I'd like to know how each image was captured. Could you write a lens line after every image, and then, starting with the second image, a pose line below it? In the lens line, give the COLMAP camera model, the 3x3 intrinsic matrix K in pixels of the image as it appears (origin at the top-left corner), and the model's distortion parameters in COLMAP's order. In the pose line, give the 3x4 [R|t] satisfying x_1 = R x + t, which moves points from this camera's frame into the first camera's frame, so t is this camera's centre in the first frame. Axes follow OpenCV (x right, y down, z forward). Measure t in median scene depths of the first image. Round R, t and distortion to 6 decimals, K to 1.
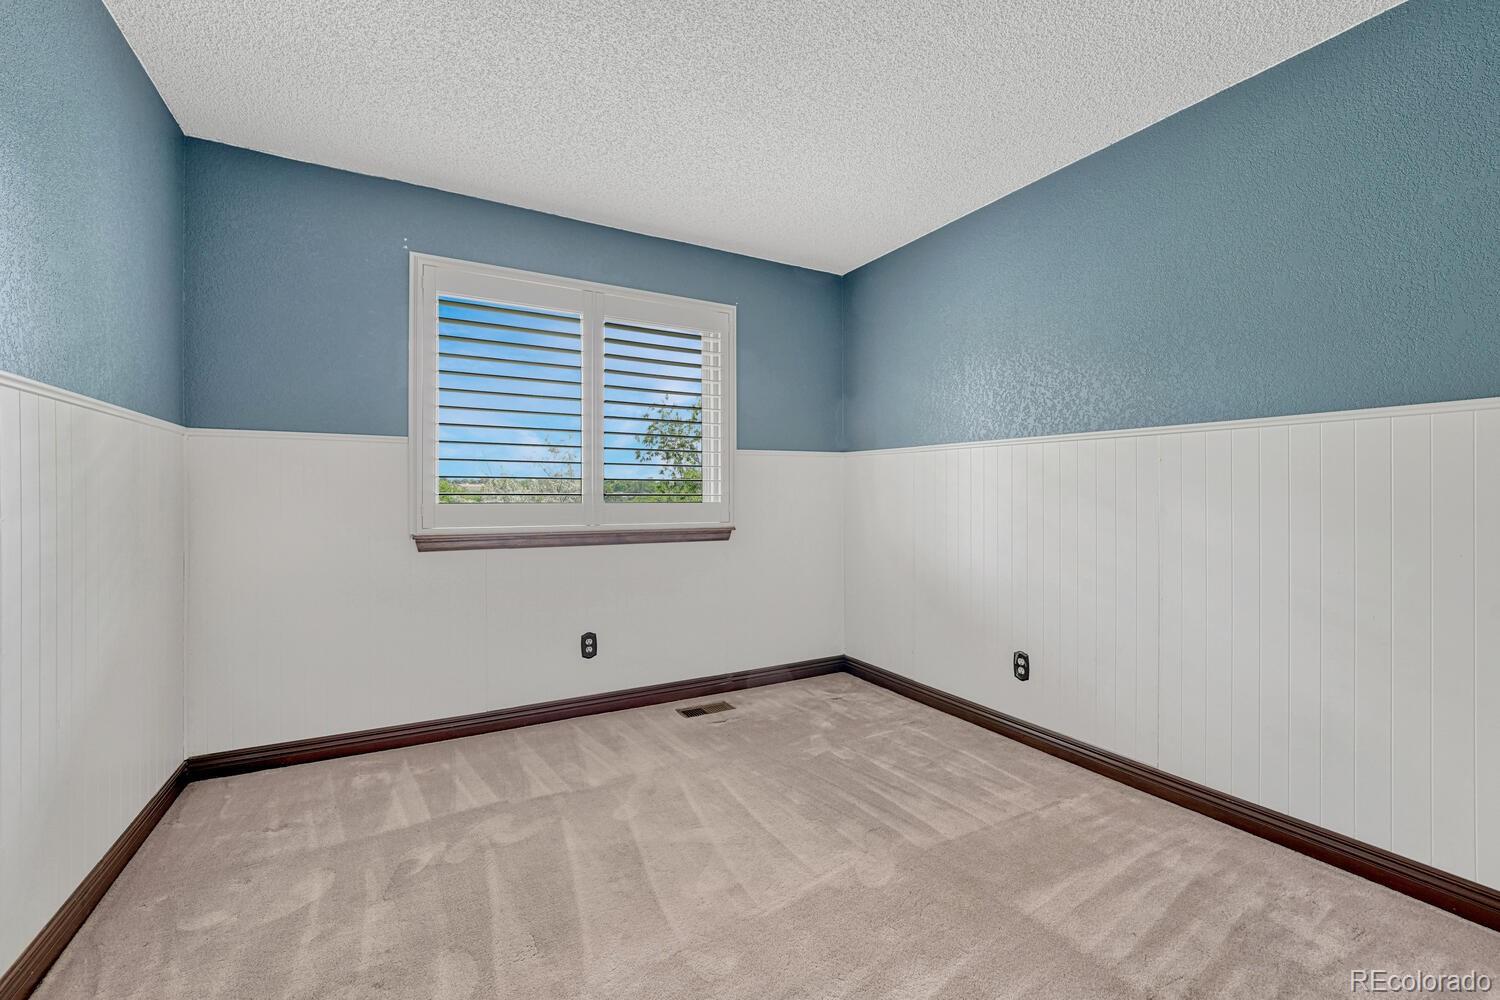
lens RADIAL K [[601.6, 0, 754.8], [0, 601.6, 495.2], [0, 0, 1]] dist [-0.001341, 0.000766]
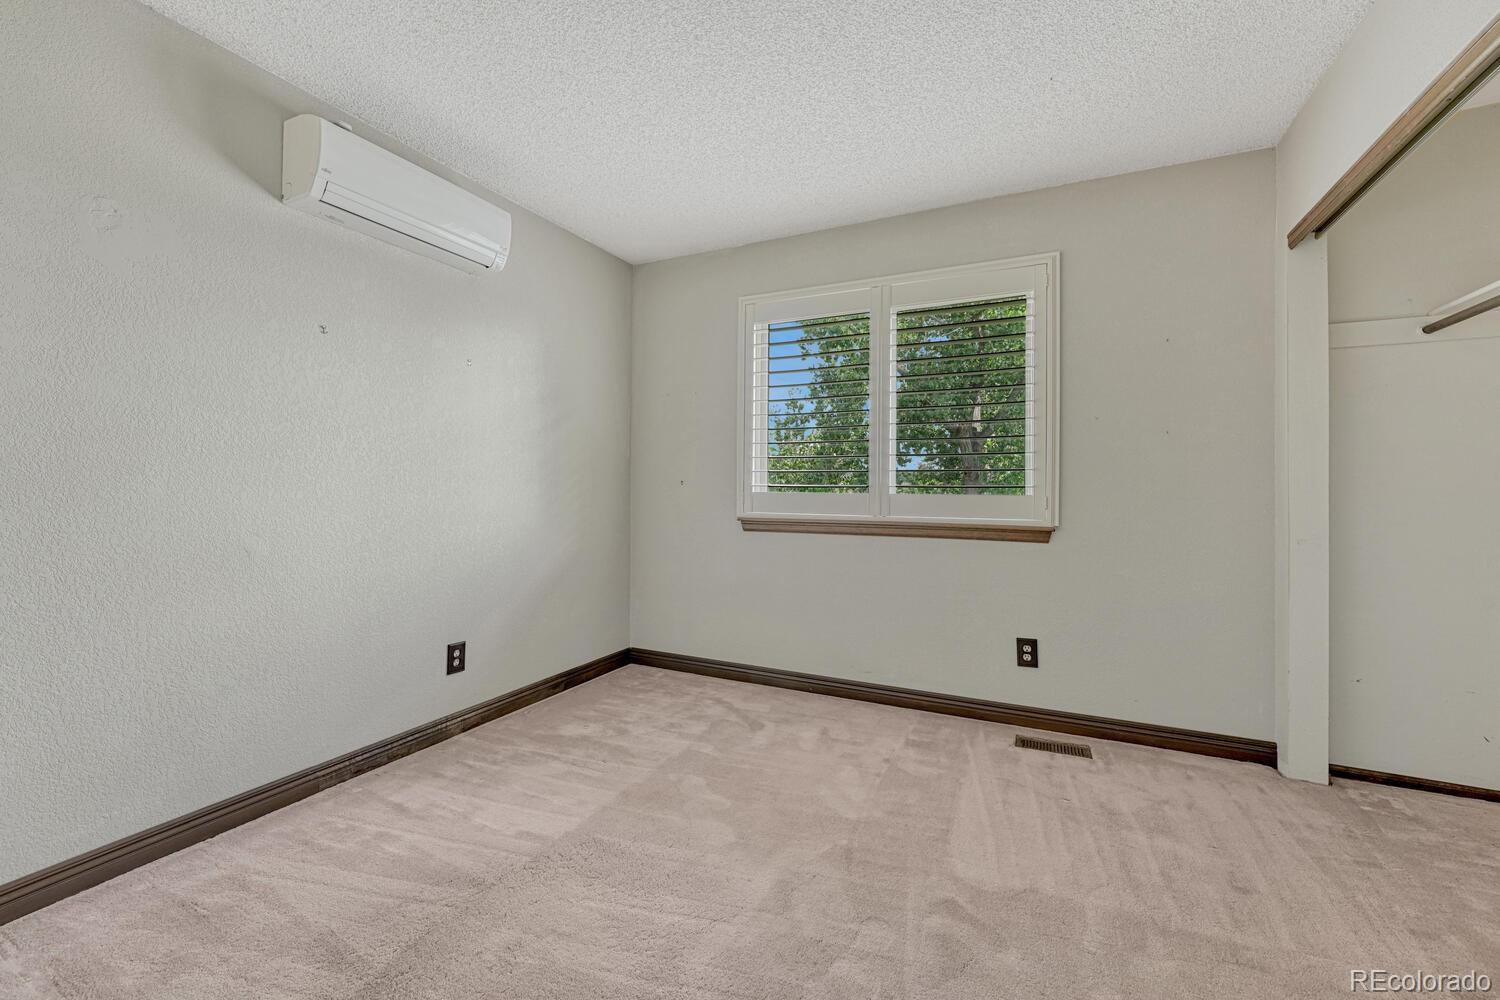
lens RADIAL K [[601.6, 0, 760.0], [0, 601.6, 501.9], [0, 0, 1]] dist [-0.001341, 0.000766]
pose [[0.583053, 0.018795, -0.812217, 0.384831], [-0.003505, 0.999781, 0.020620, 0.004625], [0.812427, -0.009176, 0.582991, 0.219281]]
